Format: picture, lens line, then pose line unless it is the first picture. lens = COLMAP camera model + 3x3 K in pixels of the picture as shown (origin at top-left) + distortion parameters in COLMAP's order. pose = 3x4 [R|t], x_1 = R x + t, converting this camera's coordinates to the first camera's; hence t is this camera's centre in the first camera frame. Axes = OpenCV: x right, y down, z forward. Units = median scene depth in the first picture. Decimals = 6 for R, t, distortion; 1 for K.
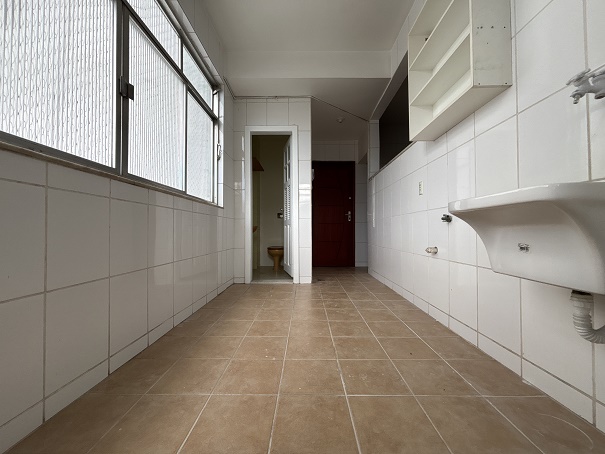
lens RADIAL K [[243.6, 0, 302.5], [0, 243.6, 227.6], [0, 0, 1]] dist [-0.000955, -0.000466]
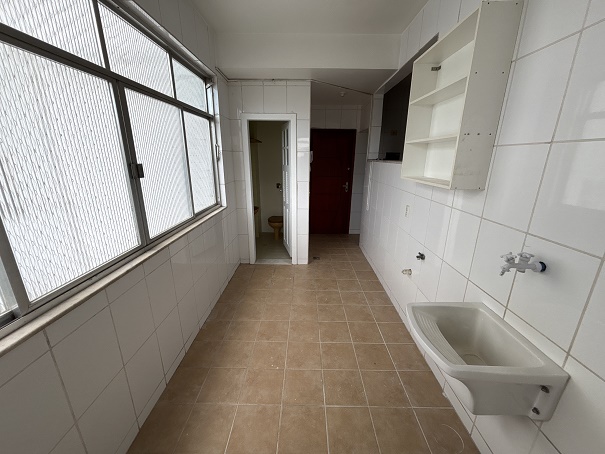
lens RADIAL K [[243.6, 0, 302.8], [0, 243.6, 226.5], [0, 0, 1]] dist [-0.000955, -0.000466]
pose [[0.999936, 0.010309, 0.004679, 0.011449], [-0.011232, 0.955107, 0.296047, -0.521125], [-0.001417, -0.296081, 0.955162, -0.088210]]
